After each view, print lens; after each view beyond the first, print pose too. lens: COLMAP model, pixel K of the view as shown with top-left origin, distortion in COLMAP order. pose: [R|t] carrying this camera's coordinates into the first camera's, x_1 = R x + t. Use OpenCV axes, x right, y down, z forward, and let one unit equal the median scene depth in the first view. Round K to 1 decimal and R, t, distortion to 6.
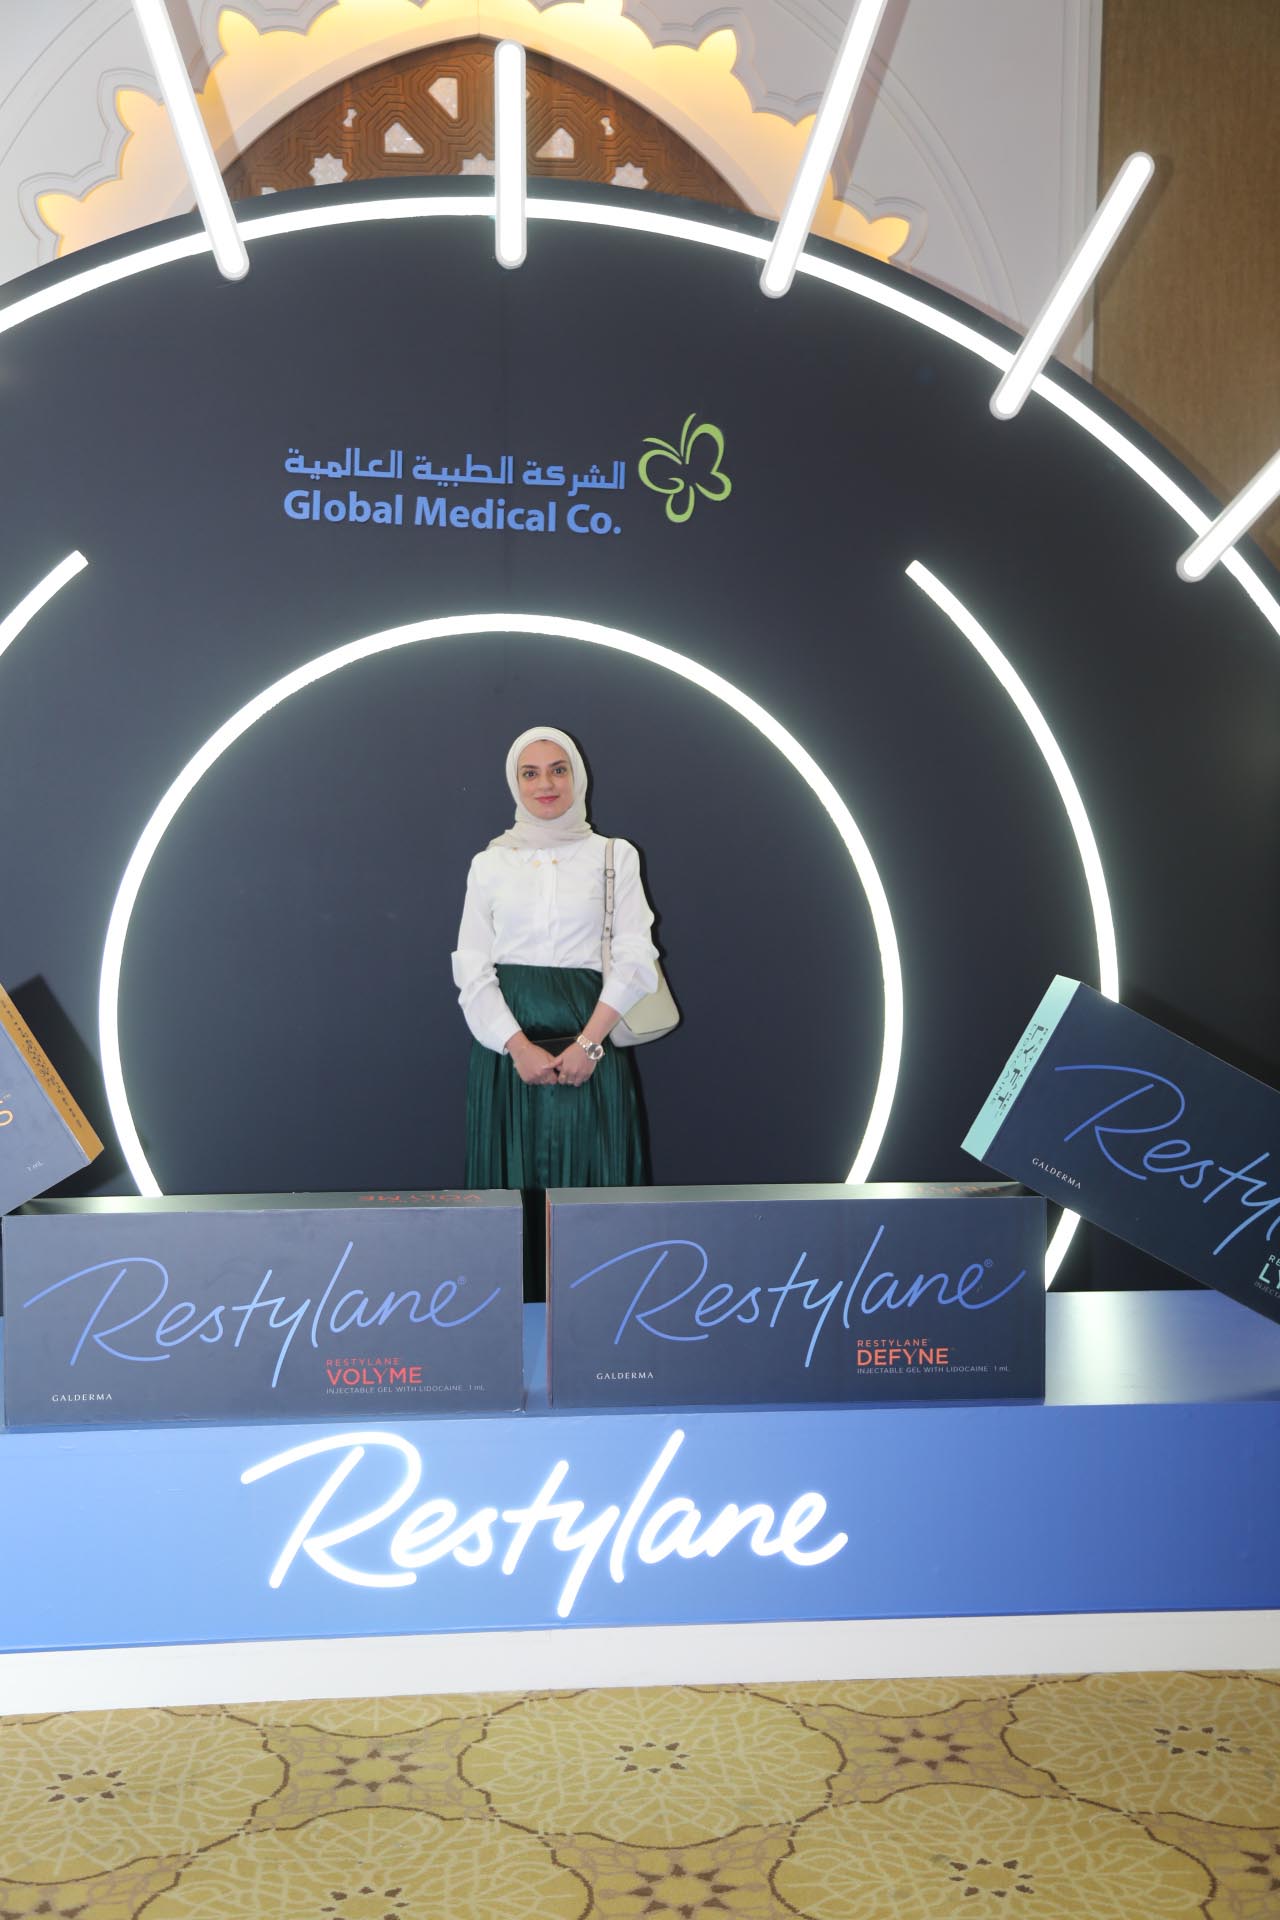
lens RADIAL K [[2399.3, 0, 638.3], [0, 2399.3, 953.0], [0, 0, 1]] dist [0.117687, 0.102333]
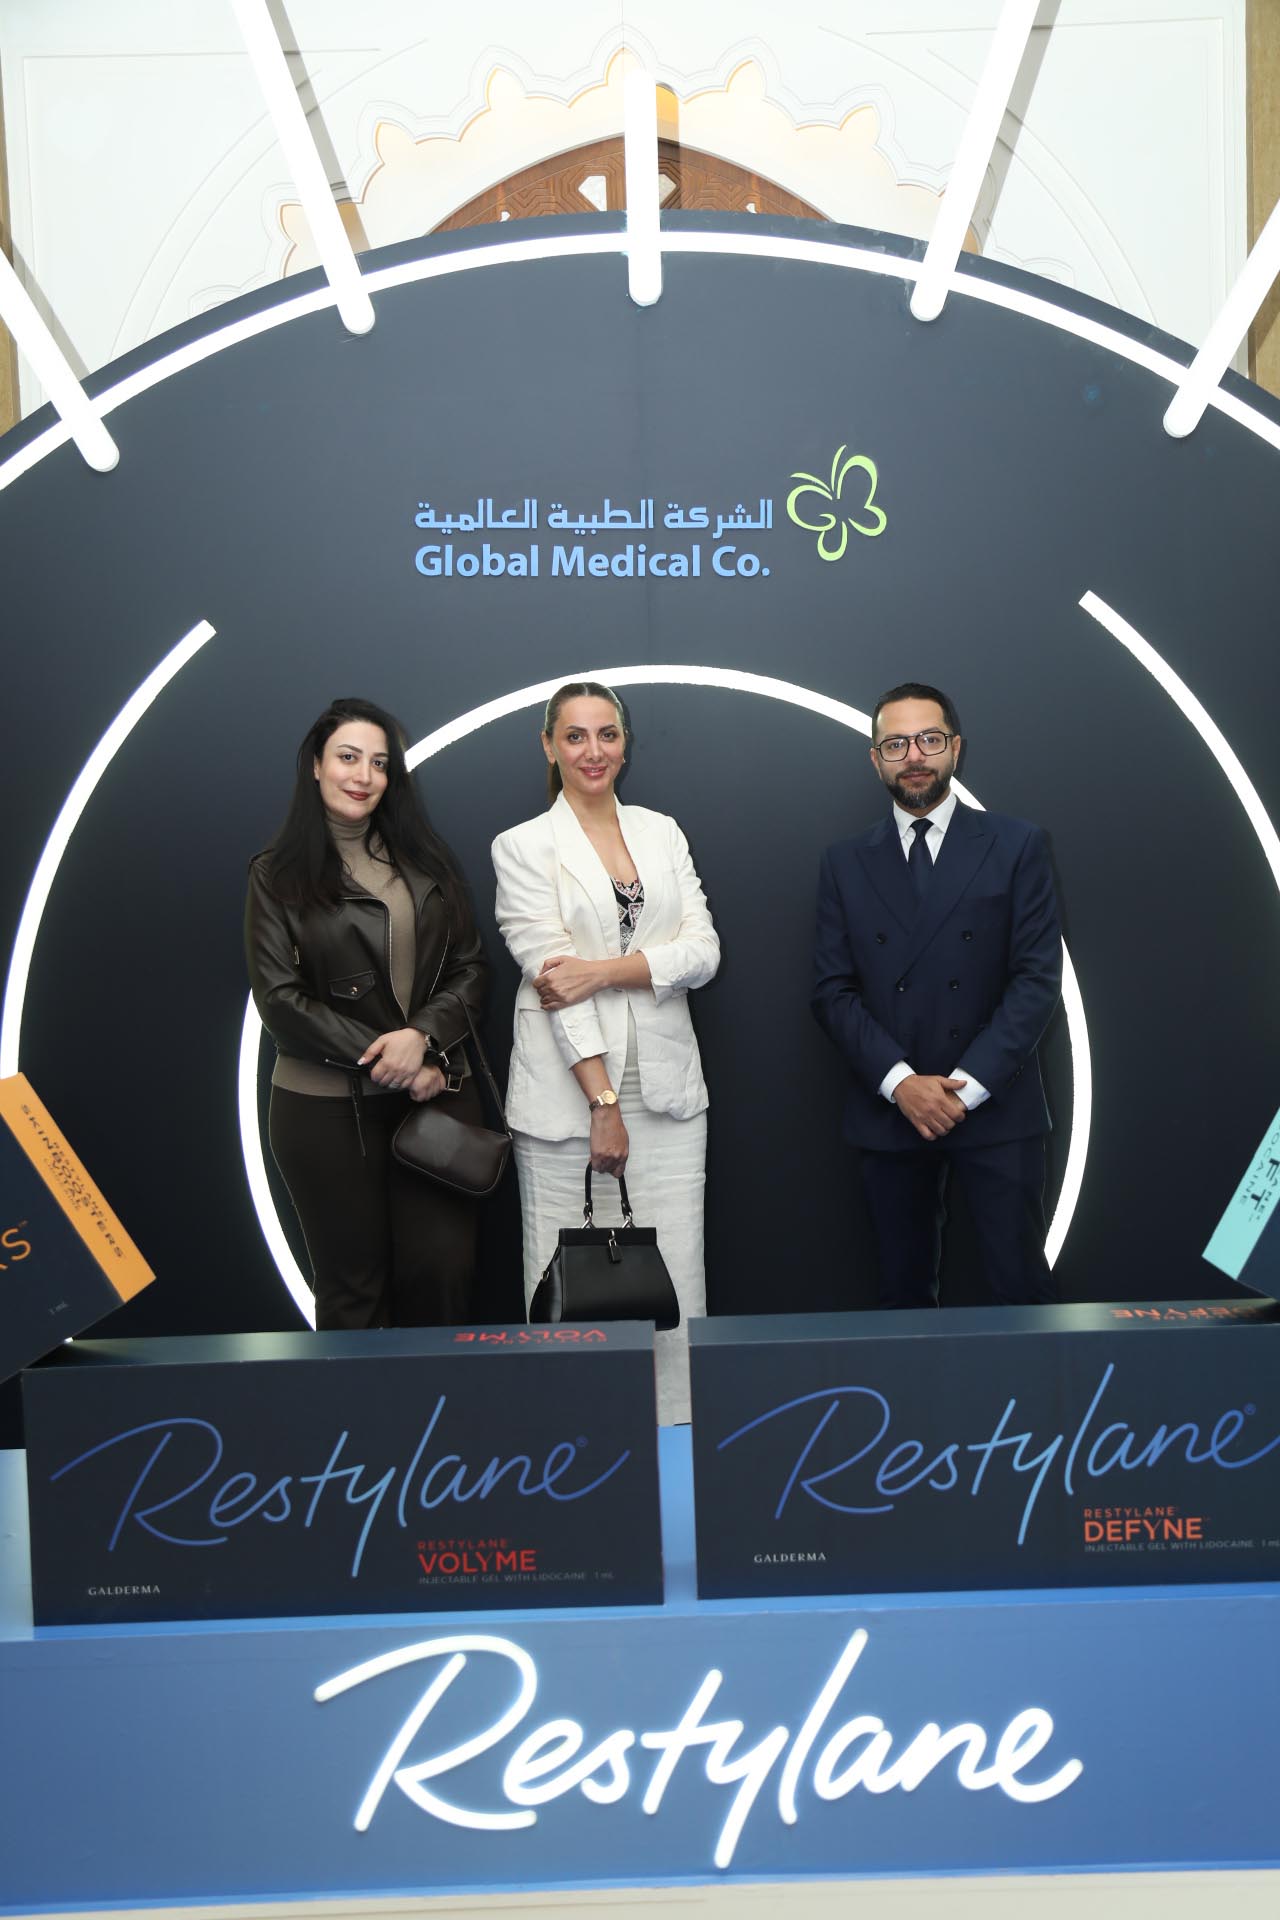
lens RADIAL K [[1959.9, 0, 638.0], [0, 1959.9, 955.2], [0, 0, 1]] dist [0.020210, 0.141942]
pose [[0.995345, -0.030528, -0.091413, 0.007054], [0.027791, 0.999131, -0.031065, -0.003514], [0.092282, 0.028380, 0.995328, 0.240312]]
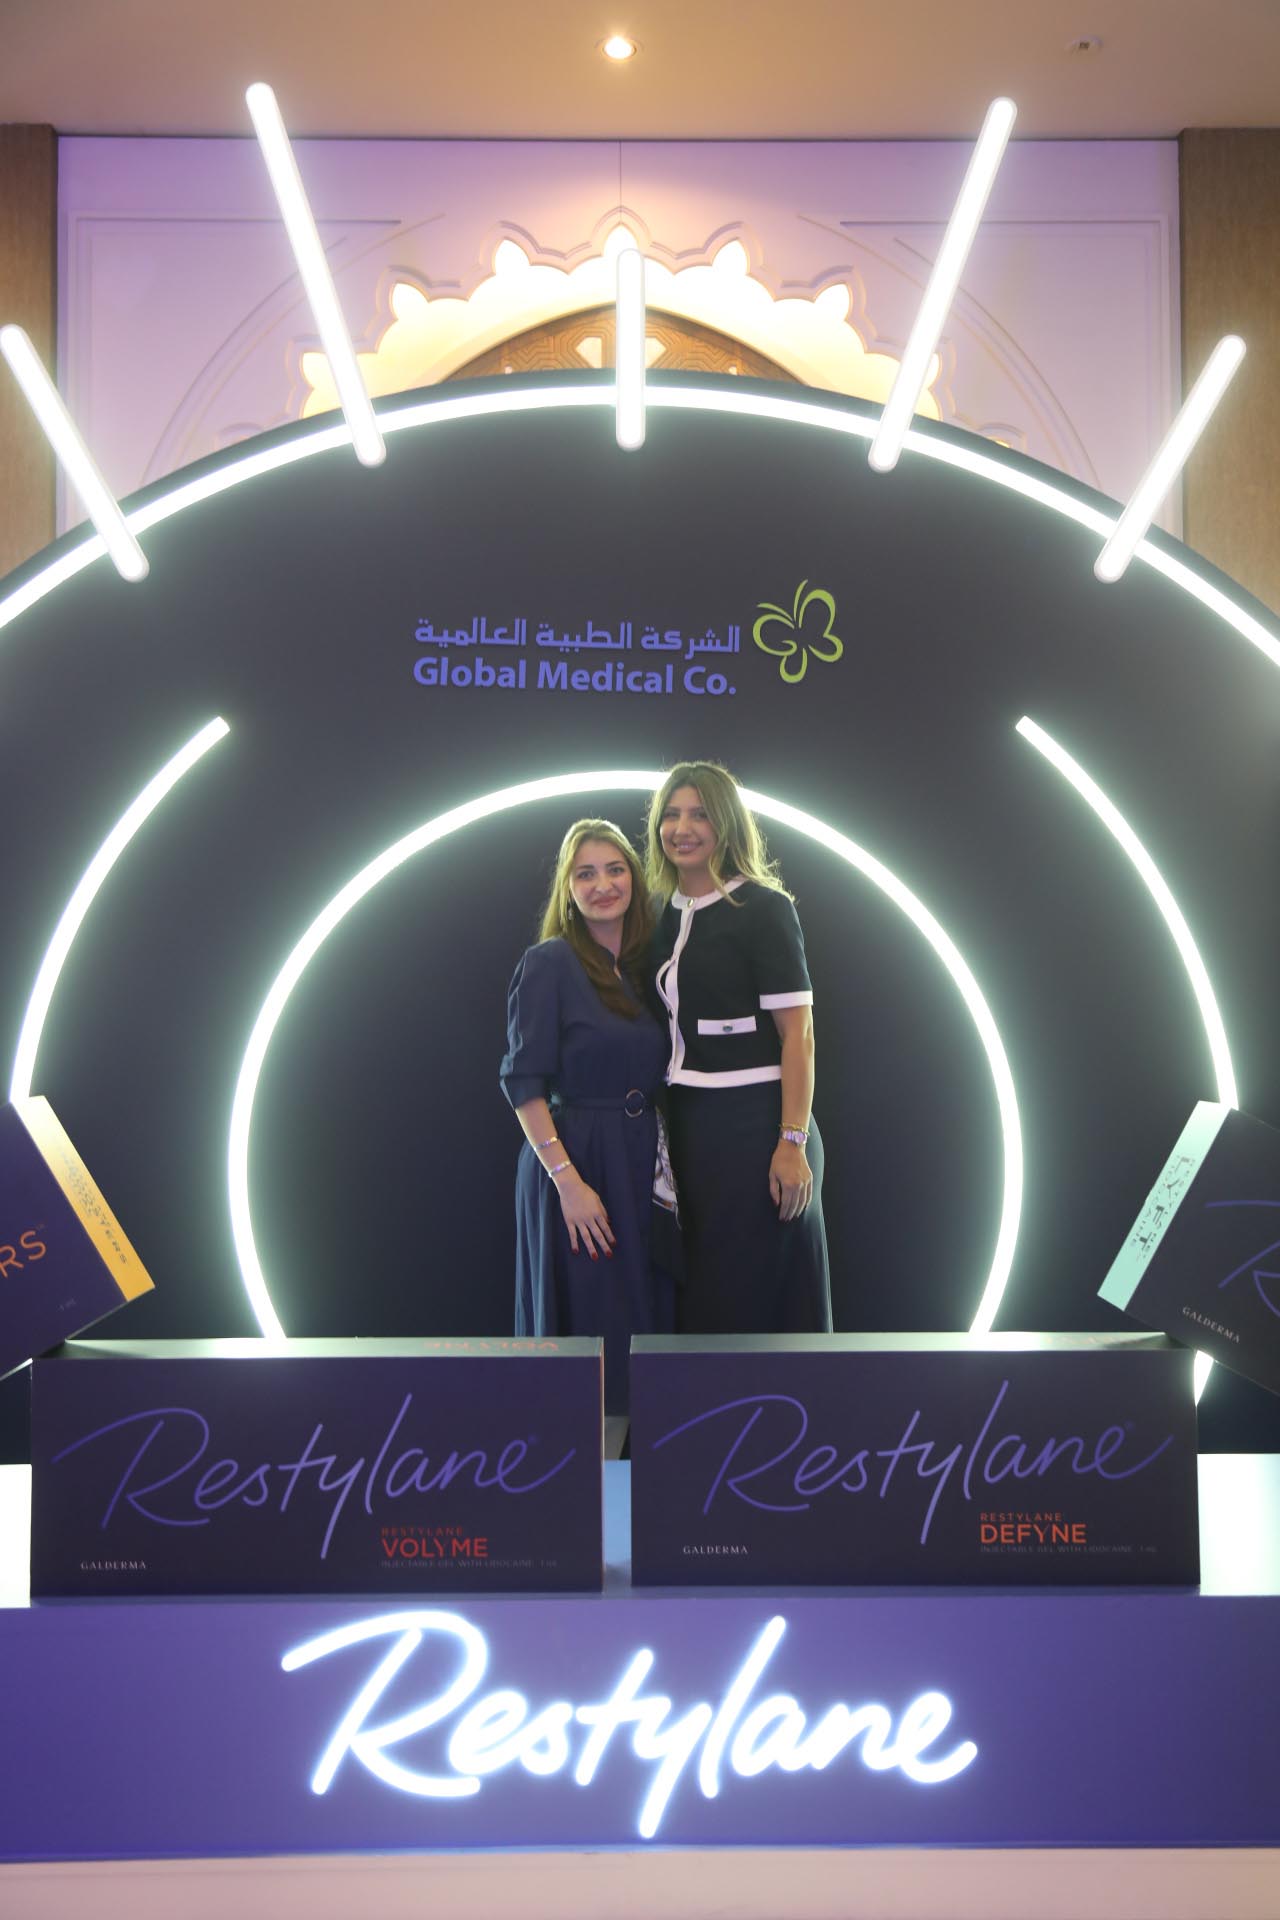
lens RADIAL K [[1927.2, 0, 648.2], [0, 1927.2, 950.5], [0, 0, 1]] dist [-0.002672, 0.325191]
pose [[0.997015, -0.007535, -0.076835, 0.018161], [-0.000248, 0.994907, -0.100792, 0.019262], [0.077204, 0.100511, 0.991936, 0.189890]]
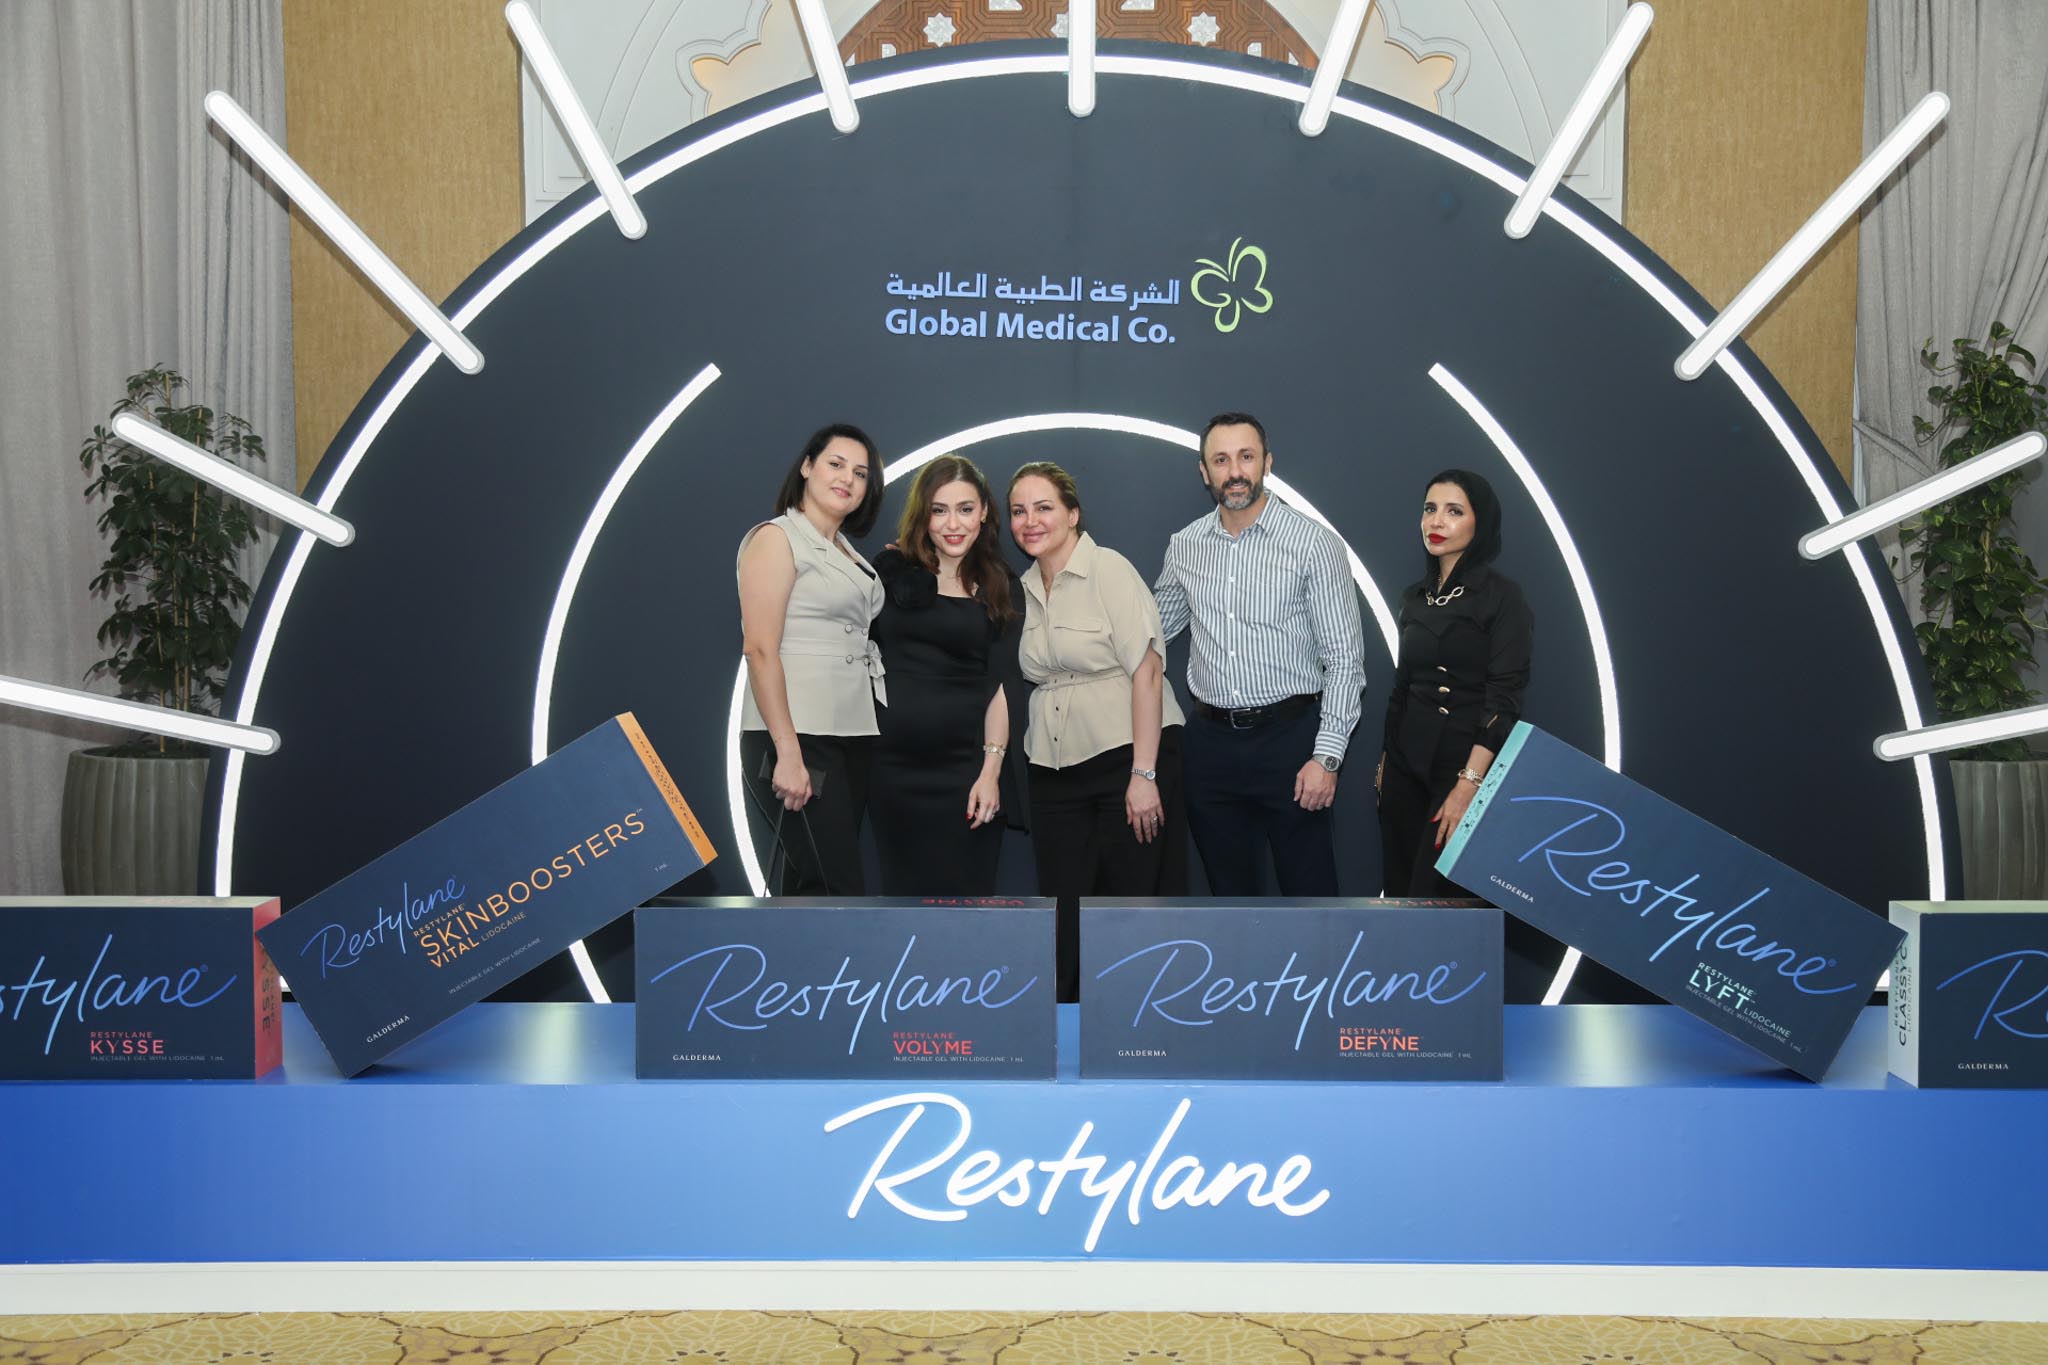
lens RADIAL K [[2309.5, 0, 1030.7], [0, 2309.5, 700.3], [0, 0, 1]] dist [0.072313, 0.130974]
pose [[0.994614, 0.006778, -0.103428, 0.040124], [-0.008062, 0.999895, -0.012004, 0.010593], [0.103336, 0.012773, 0.994564, -0.104256]]
